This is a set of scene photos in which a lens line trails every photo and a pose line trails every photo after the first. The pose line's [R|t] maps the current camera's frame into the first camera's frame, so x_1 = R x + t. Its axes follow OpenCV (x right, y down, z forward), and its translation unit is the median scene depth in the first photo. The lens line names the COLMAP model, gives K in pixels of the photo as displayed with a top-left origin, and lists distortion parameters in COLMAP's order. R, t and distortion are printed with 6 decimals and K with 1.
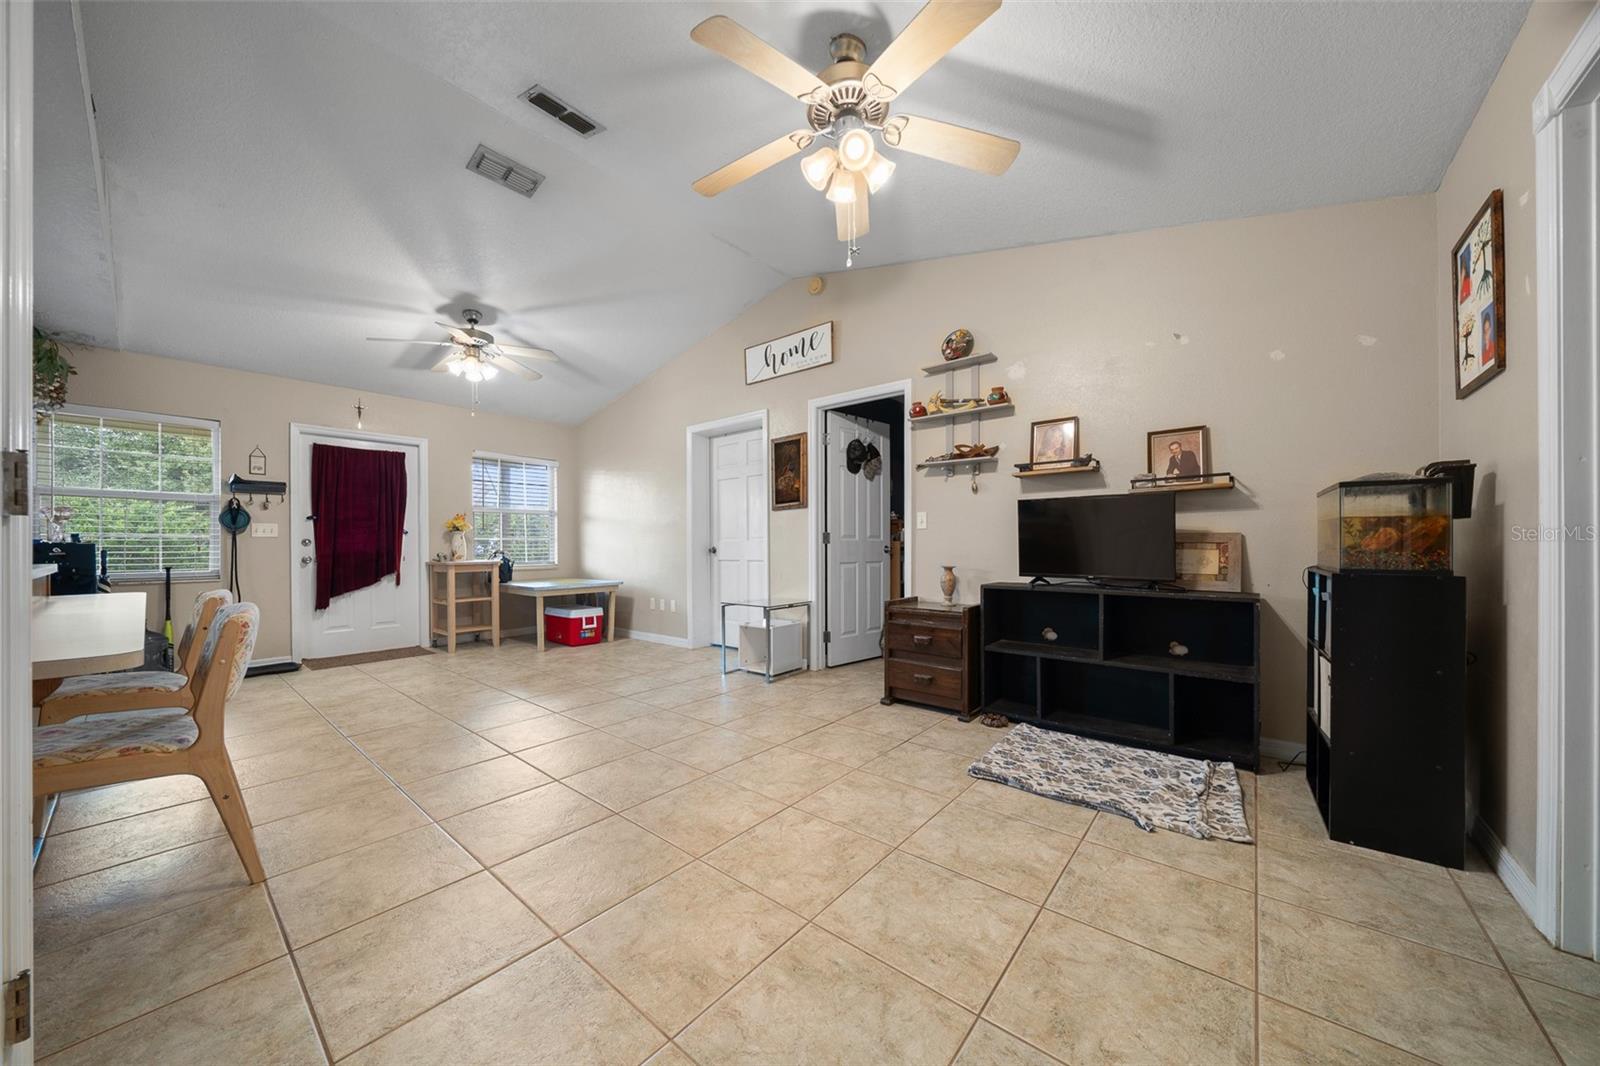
lens RADIAL K [[553.1, 0, 797.3], [0, 553.1, 538.9], [0, 0, 1]] dist [-0.005859, 0.000042]
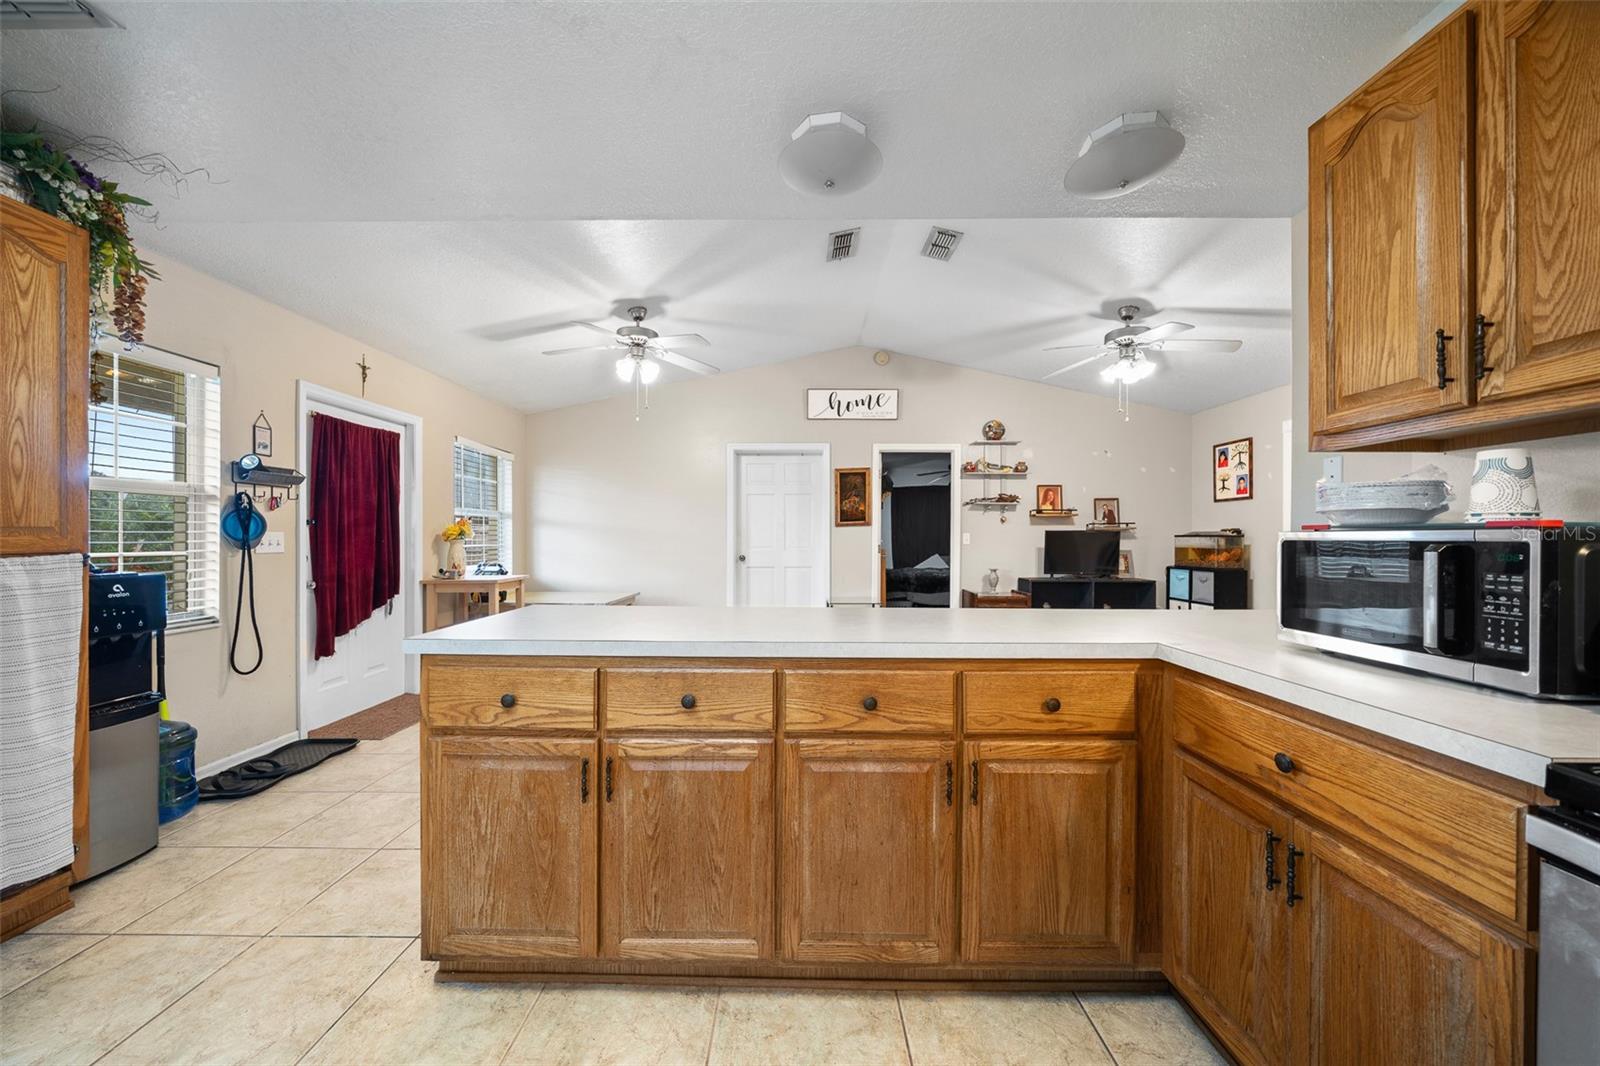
lens RADIAL K [[553.1, 0, 797.3], [0, 553.1, 538.9], [0, 0, 1]] dist [-0.005859, 0.000042]
pose [[0.770802, 0.004512, 0.637059, -0.962094], [-0.012883, 0.999881, 0.008506, -0.035748], [-0.636945, -0.014764, 0.770768, 0.107483]]
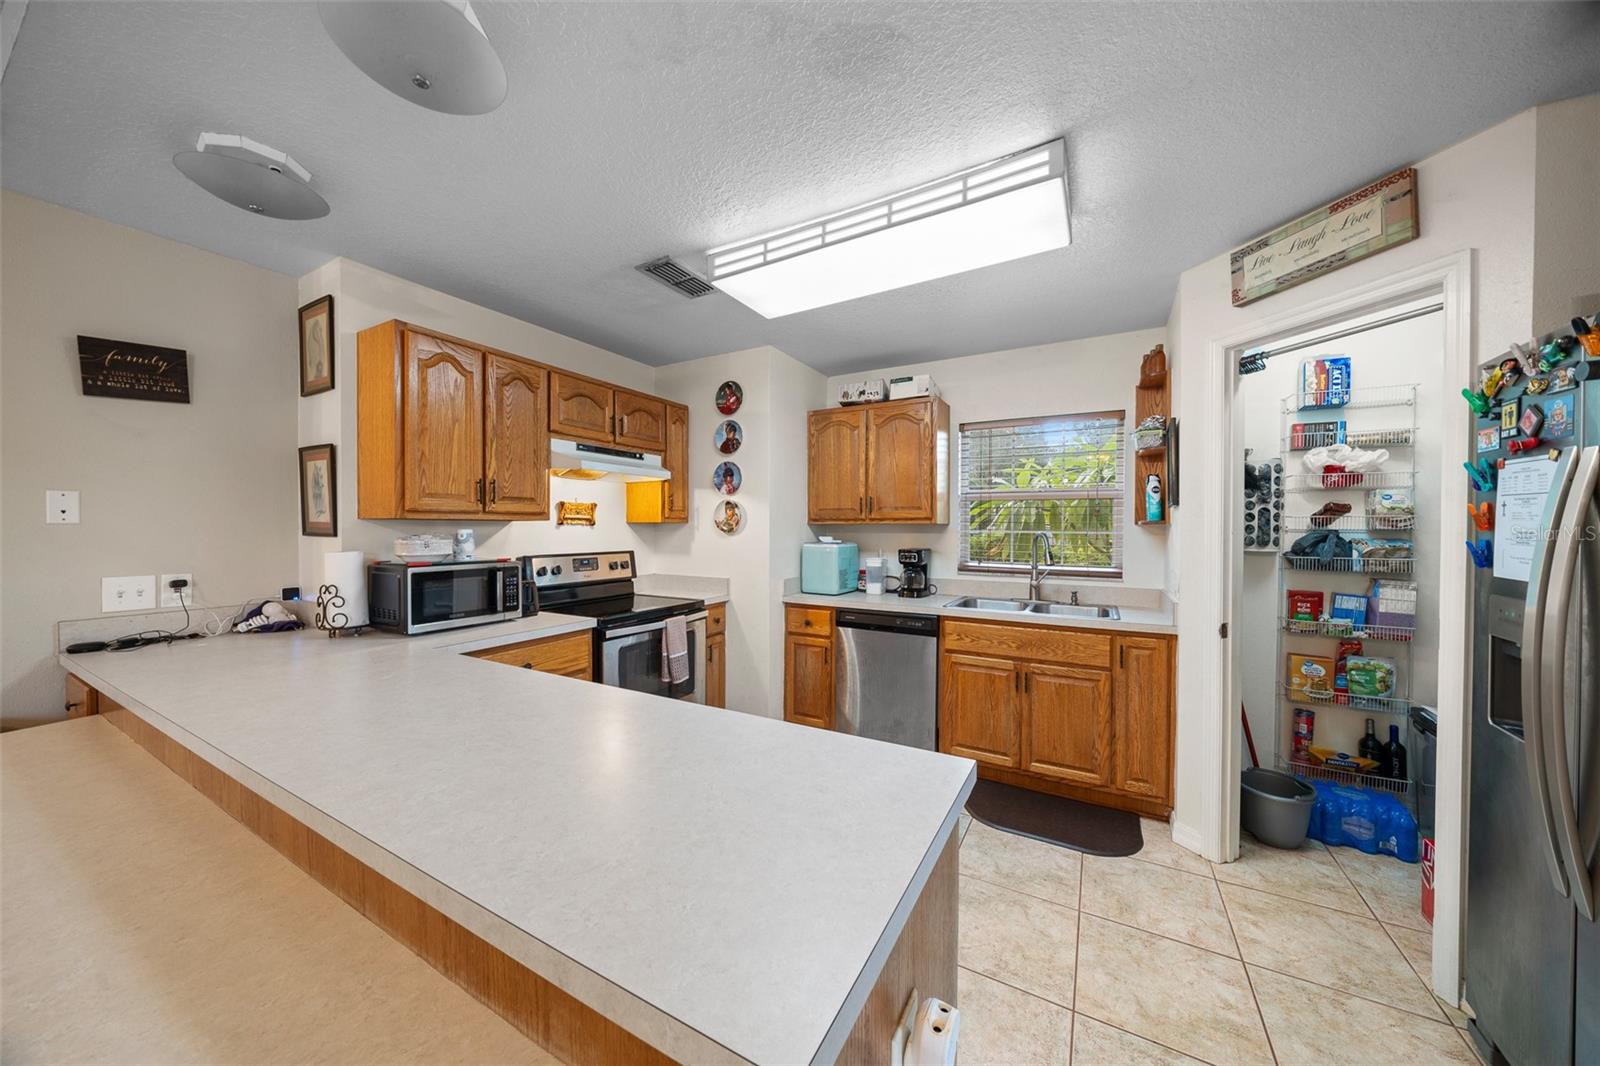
lens RADIAL K [[543.6, 0, 793.6], [0, 543.6, 535.3], [0, 0, 1]] dist [-0.002502, -0.000158]
pose [[-0.984214, 0.004972, -0.176912, -0.819162], [0.004055, 0.999976, 0.005545, -0.070340], [0.176936, 0.004740, -0.984211, 0.704364]]
